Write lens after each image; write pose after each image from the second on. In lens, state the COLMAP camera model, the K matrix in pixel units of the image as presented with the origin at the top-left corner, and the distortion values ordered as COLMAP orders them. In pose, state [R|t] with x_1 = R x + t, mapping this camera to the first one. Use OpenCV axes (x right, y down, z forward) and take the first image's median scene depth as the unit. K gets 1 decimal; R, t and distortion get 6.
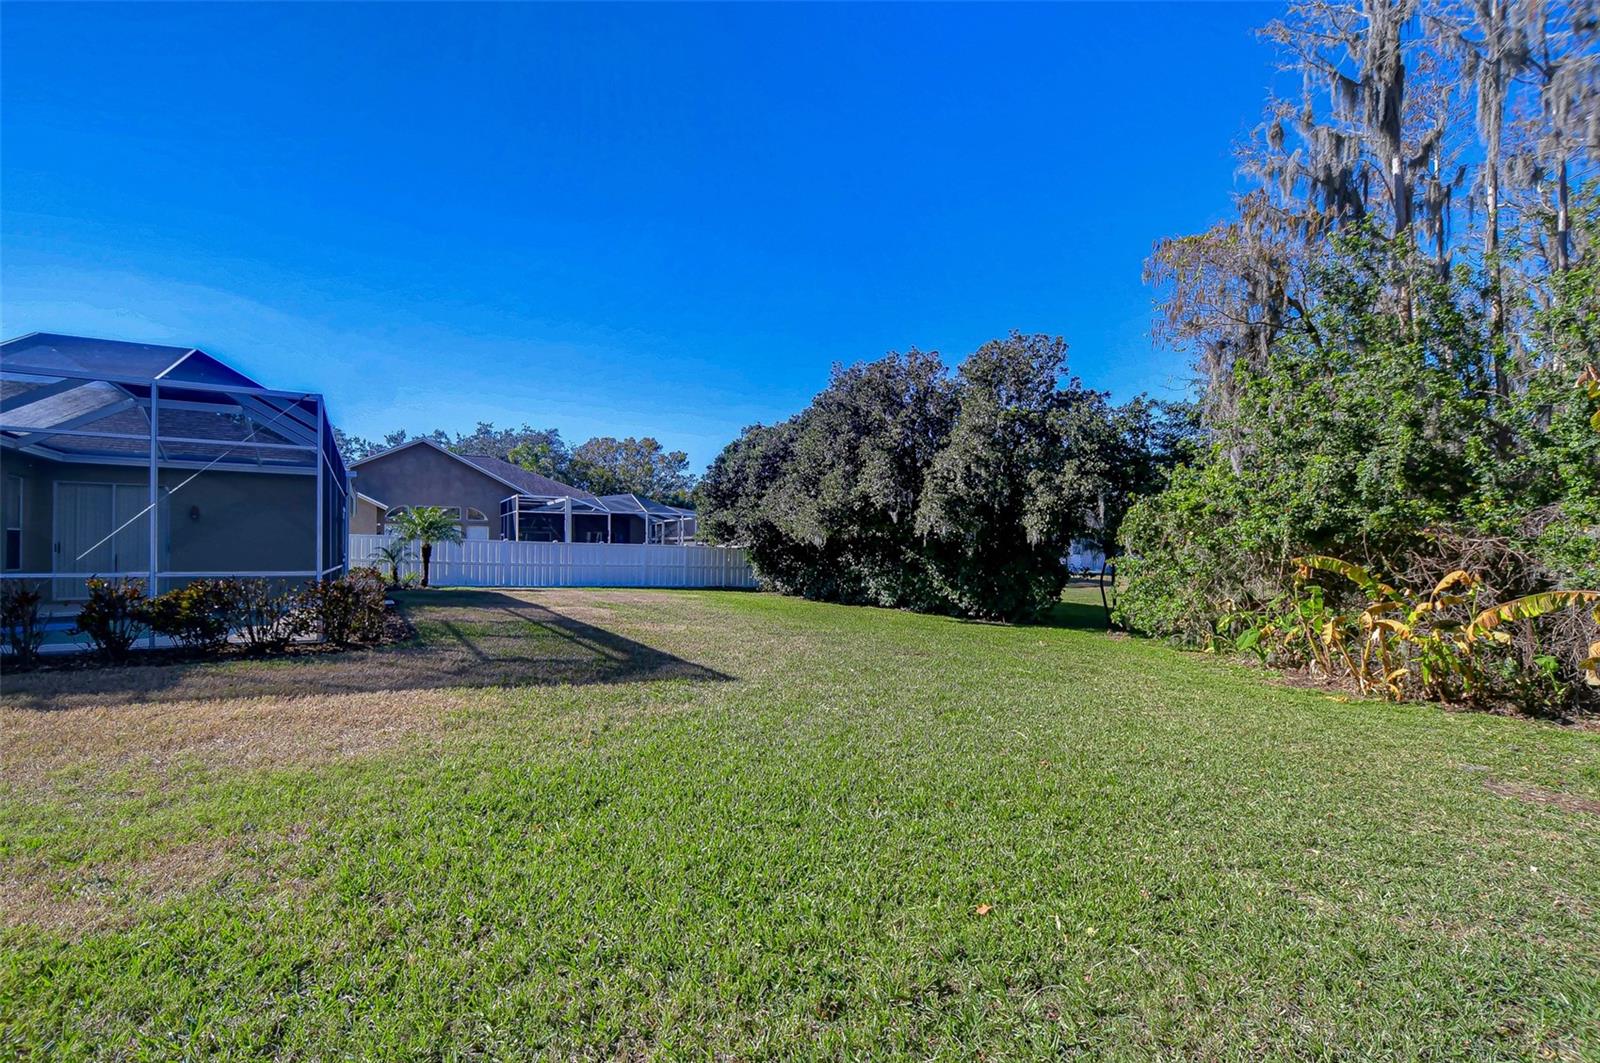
lens RADIAL K [[759.3, 0, 792.2], [0, 759.3, 537.7], [0, 0, 1]] dist [-0.003217, -0.001849]
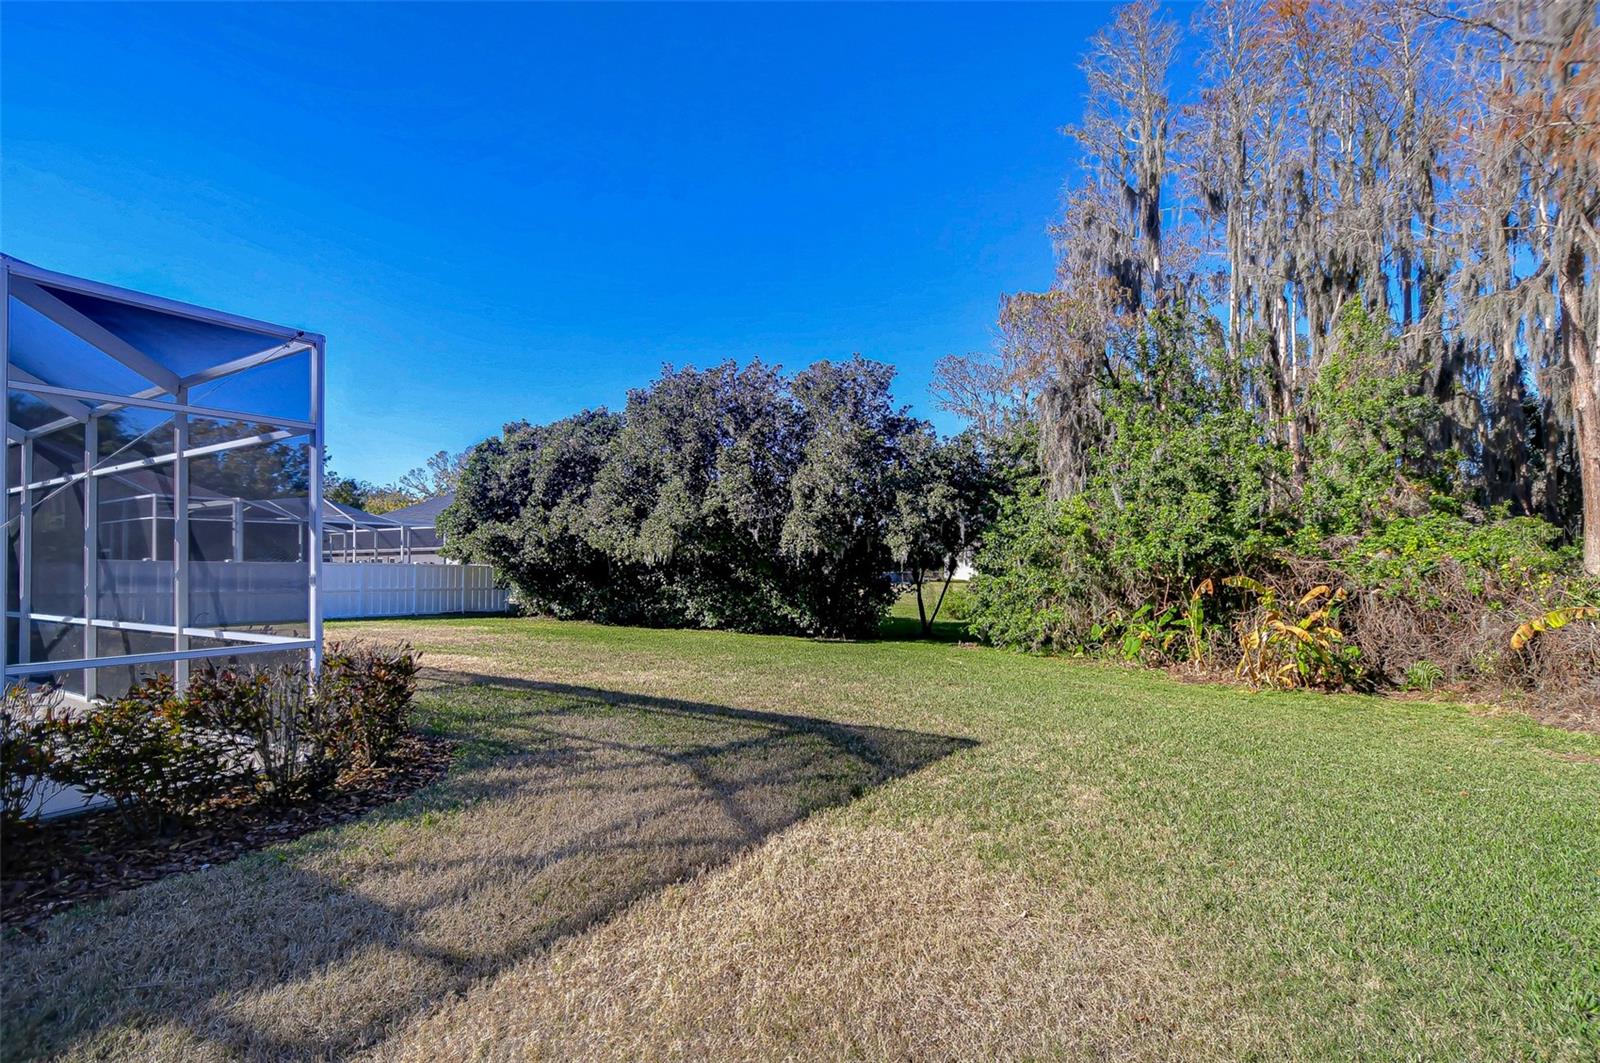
lens RADIAL K [[759.3, 0, 799.4], [0, 759.3, 542.1], [0, 0, 1]] dist [-0.003217, -0.001849]
pose [[0.869593, 0.003730, 0.493755, -0.268869], [-0.000938, 0.999982, -0.005901, -0.011666], [-0.493768, 0.004668, 0.869581, 0.139366]]
